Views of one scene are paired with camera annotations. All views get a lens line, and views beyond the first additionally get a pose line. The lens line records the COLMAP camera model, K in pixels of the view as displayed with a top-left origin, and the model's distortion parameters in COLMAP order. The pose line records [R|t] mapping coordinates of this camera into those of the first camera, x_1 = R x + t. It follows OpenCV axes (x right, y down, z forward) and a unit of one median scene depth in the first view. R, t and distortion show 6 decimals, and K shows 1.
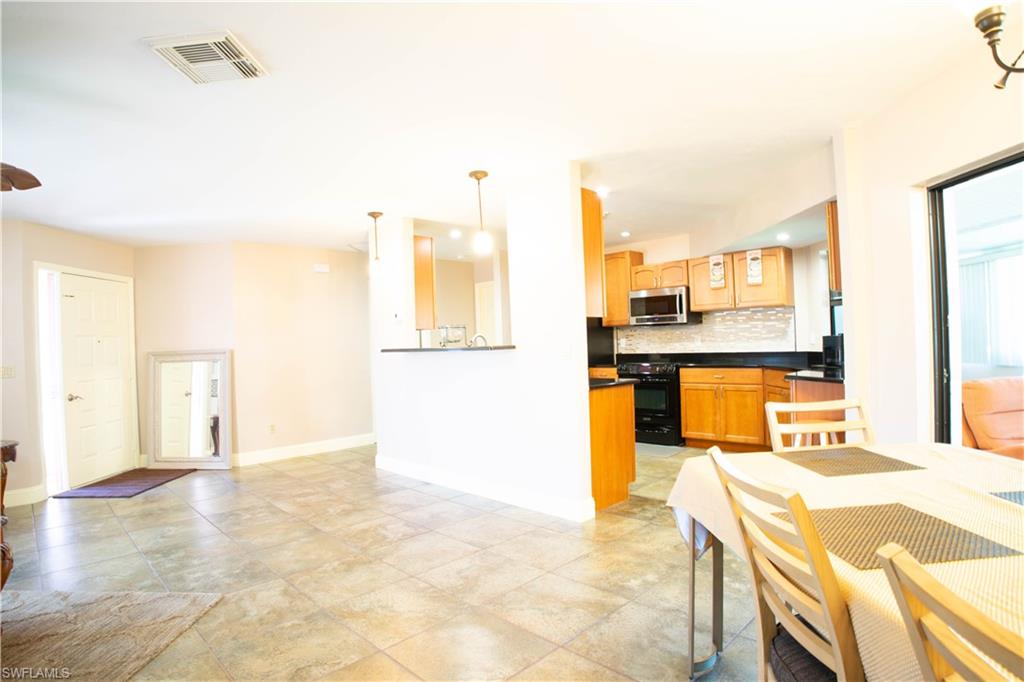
lens RADIAL K [[526.8, 0, 518.6], [0, 526.8, 338.8], [0, 0, 1]] dist [-0.093644, 0.000145]
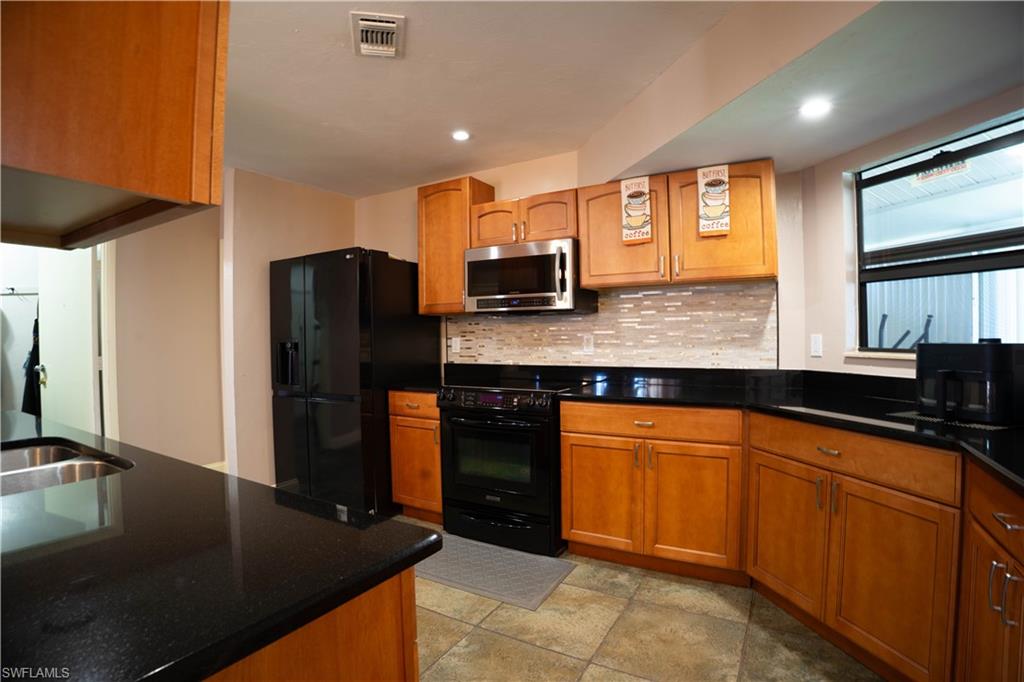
lens RADIAL K [[510.3, 0, 519.9], [0, 510.3, 342.3], [0, 0, 1]] dist [-0.049139, -0.000136]
pose [[0.960803, 0.020539, 0.276469, 0.133714], [-0.023690, 0.999687, 0.008062, -0.001049], [-0.276217, -0.014295, 0.960989, 0.531259]]
